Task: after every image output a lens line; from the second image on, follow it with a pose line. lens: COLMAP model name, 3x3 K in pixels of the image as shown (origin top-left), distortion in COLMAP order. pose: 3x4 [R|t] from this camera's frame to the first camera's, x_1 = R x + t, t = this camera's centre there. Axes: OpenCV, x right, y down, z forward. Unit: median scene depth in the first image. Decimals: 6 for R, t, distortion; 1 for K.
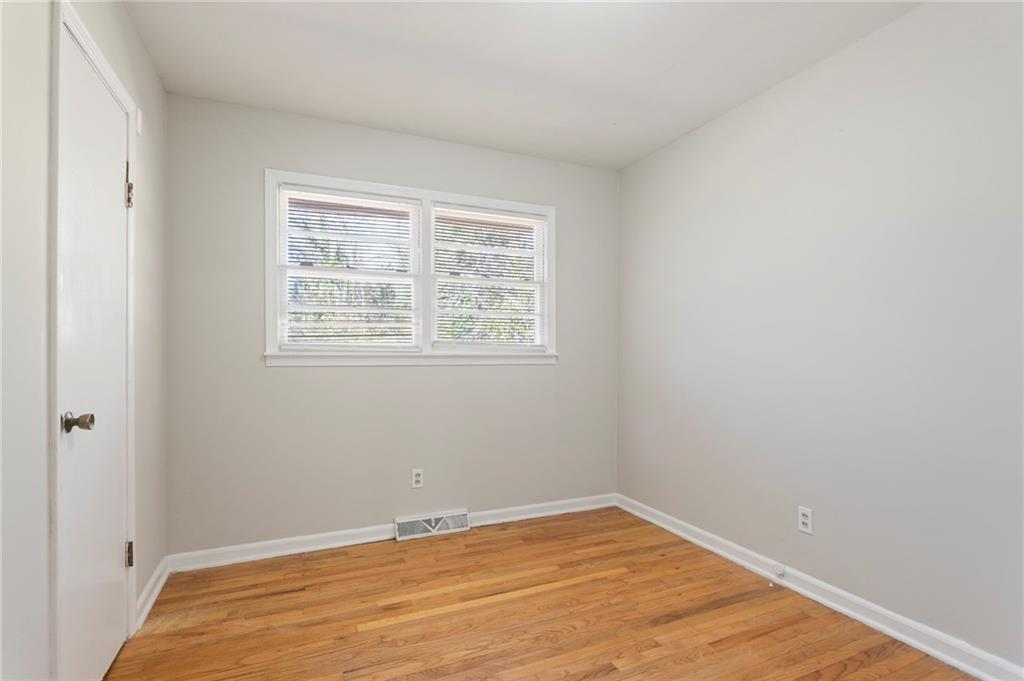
lens RADIAL K [[499.2, 0, 512.2], [0, 499.2, 348.0], [0, 0, 1]] dist [-0.014909, 0.000870]
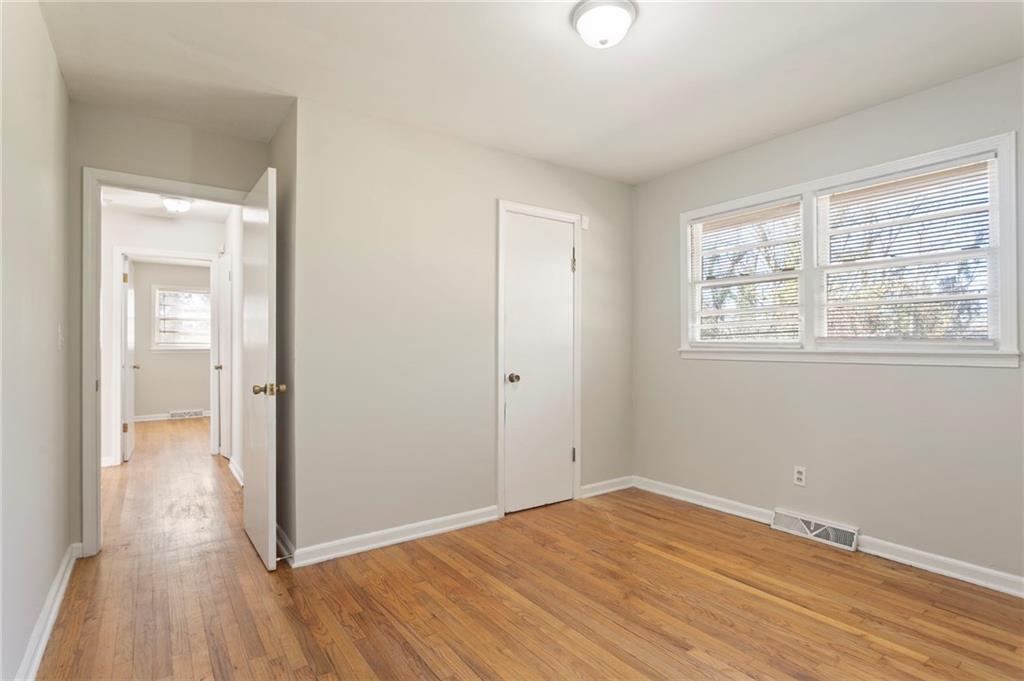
lens RADIAL K [[499.2, 0, 510.9], [0, 499.2, 340.8], [0, 0, 1]] dist [-0.014909, 0.000870]
pose [[0.200228, -0.010634, -0.979692, 0.717099], [0.005875, 0.999936, -0.009653, -0.001373], [0.979732, -0.003823, 0.200277, 0.260342]]
